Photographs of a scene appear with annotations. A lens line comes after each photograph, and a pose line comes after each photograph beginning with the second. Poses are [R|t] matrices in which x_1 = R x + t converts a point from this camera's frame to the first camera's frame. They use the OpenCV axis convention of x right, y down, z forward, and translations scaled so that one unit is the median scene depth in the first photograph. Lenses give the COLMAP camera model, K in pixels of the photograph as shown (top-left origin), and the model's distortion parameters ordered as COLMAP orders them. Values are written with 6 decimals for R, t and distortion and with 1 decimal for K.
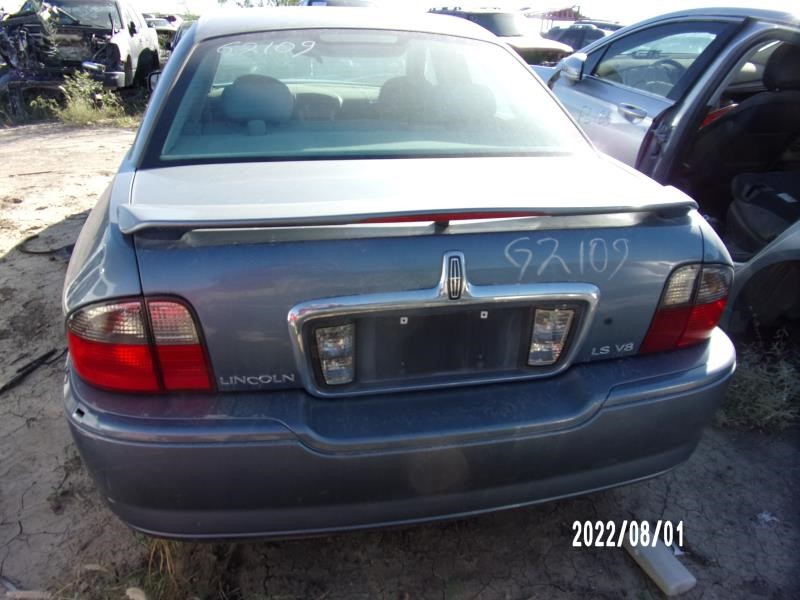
lens RADIAL K [[567.4, 0, 400.2], [0, 567.4, 300.9], [0, 0, 1]] dist [0.000739, 0.004066]
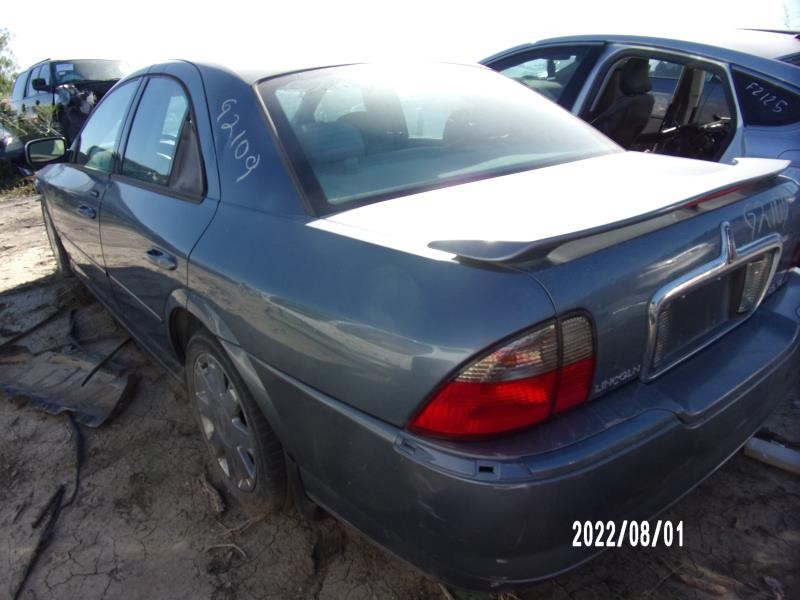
lens RADIAL K [[567.4, 0, 399.9], [0, 567.4, 299.1], [0, 0, 1]] dist [0.000739, 0.004066]
pose [[0.895174, -0.216740, 0.389469, -0.521301], [0.243266, 0.969764, -0.019460, -0.041316], [-0.373476, 0.112165, 0.920834, 0.099875]]
